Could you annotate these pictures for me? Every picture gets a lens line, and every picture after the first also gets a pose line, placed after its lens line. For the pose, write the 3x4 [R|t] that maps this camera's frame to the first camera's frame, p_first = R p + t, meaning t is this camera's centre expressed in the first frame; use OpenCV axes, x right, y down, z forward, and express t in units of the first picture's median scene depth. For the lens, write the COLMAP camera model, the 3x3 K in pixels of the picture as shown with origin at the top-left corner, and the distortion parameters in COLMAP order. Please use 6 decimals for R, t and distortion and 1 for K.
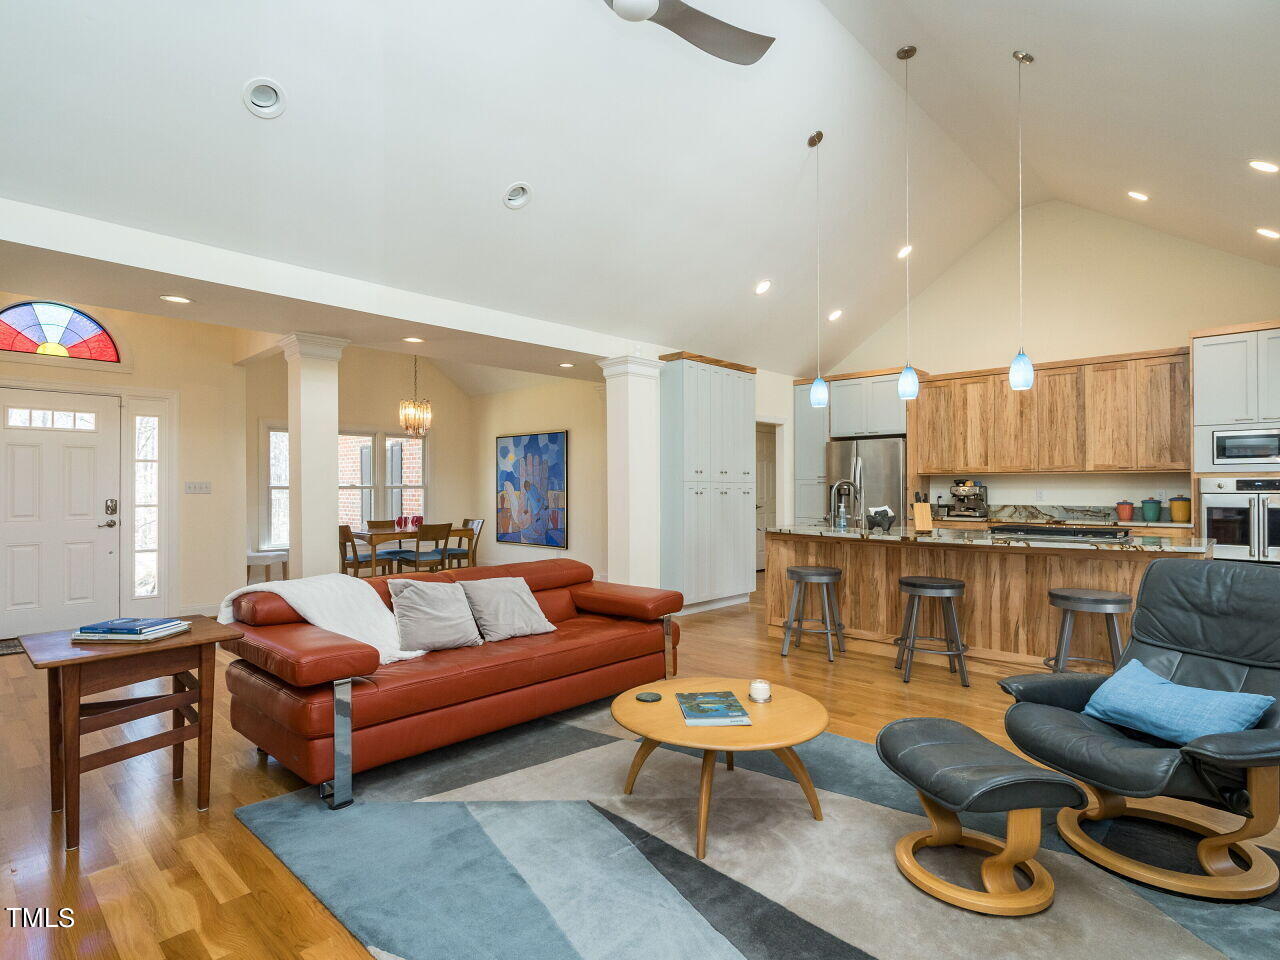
lens RADIAL K [[669.7, 0, 640.0], [0, 669.7, 480.0], [0, 0, 1]] dist [0.003410, 0.000905]
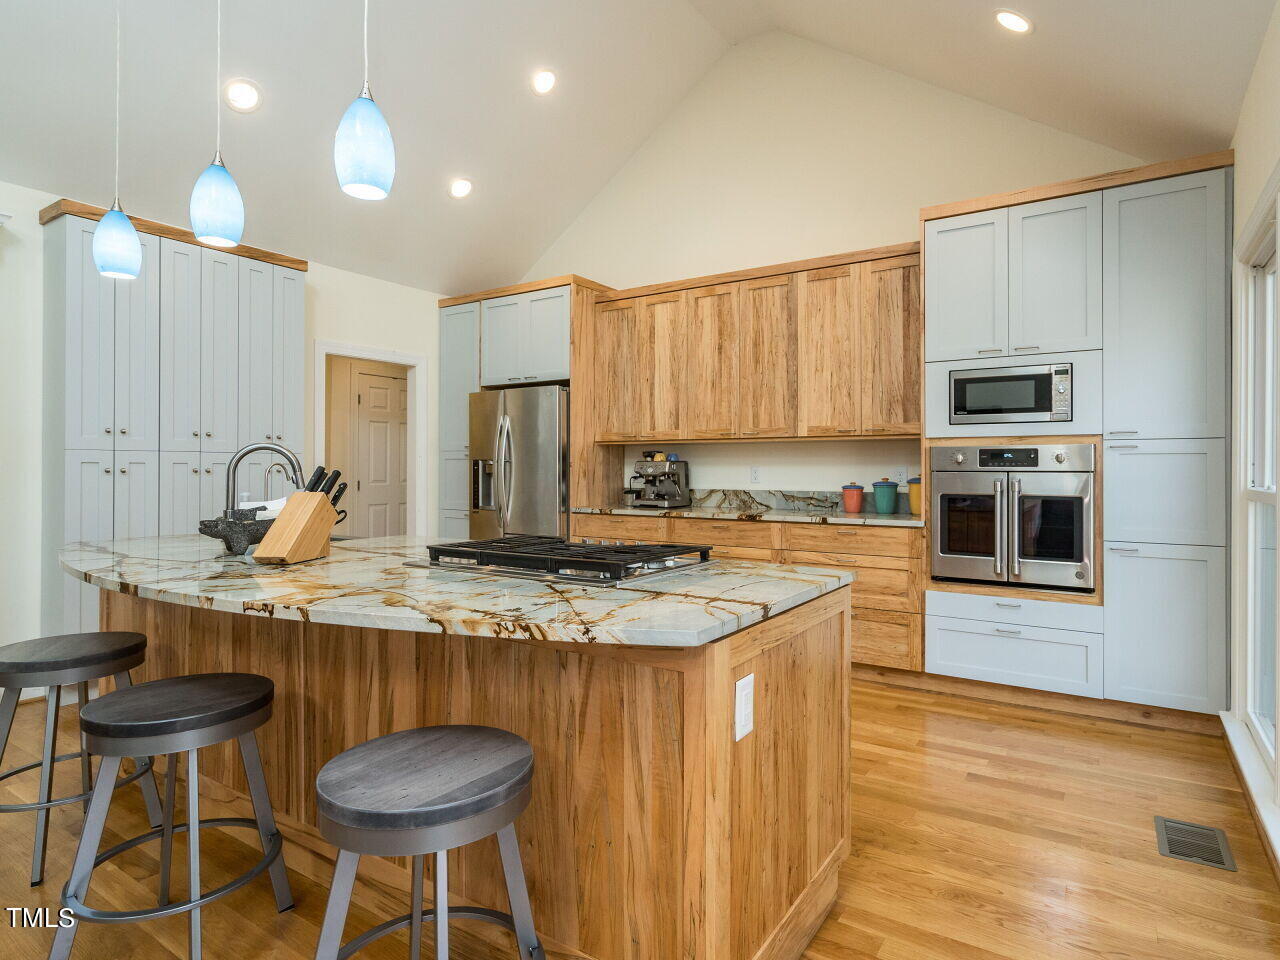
lens RADIAL K [[712.6, 0, 673.8], [0, 712.6, 463.7], [0, 0, 1]] dist [-0.001990, -0.000099]
pose [[0.980386, 0.001673, 0.197081, 0.421279], [-0.003070, 0.999972, 0.006786, 0.008040], [-0.197064, -0.007258, 0.980364, 0.361143]]
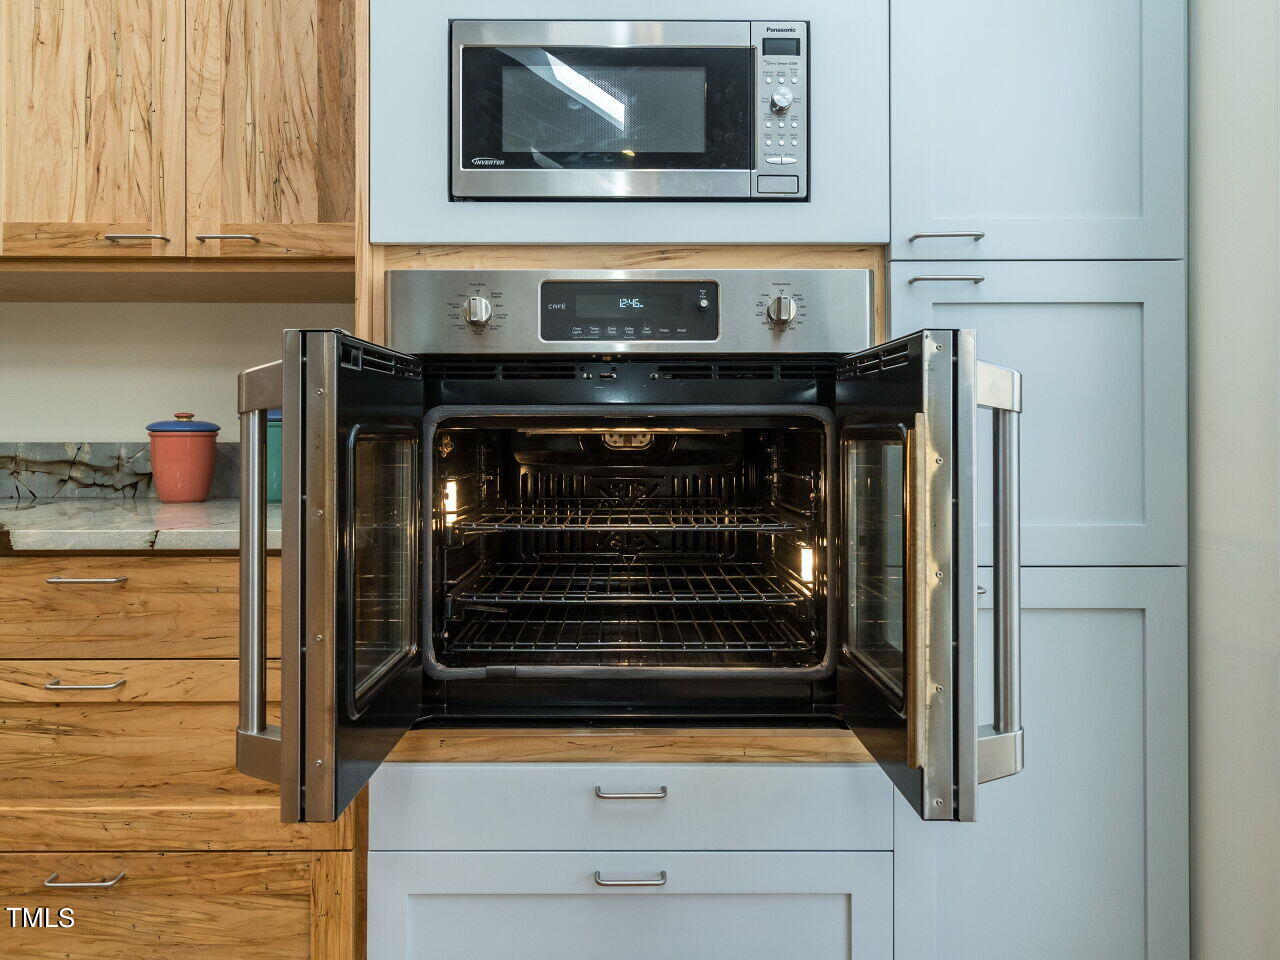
lens RADIAL K [[822.6, 0, 638.9], [0, 822.6, 426.7], [0, 0, 1]] dist [-0.002026, -0.000718]
pose [[0.718499, 0.004785, 0.695512, 0.650356], [-0.007863, 0.999968, 0.001244, 0.033757], [-0.695484, -0.006363, 0.718514, 0.710188]]
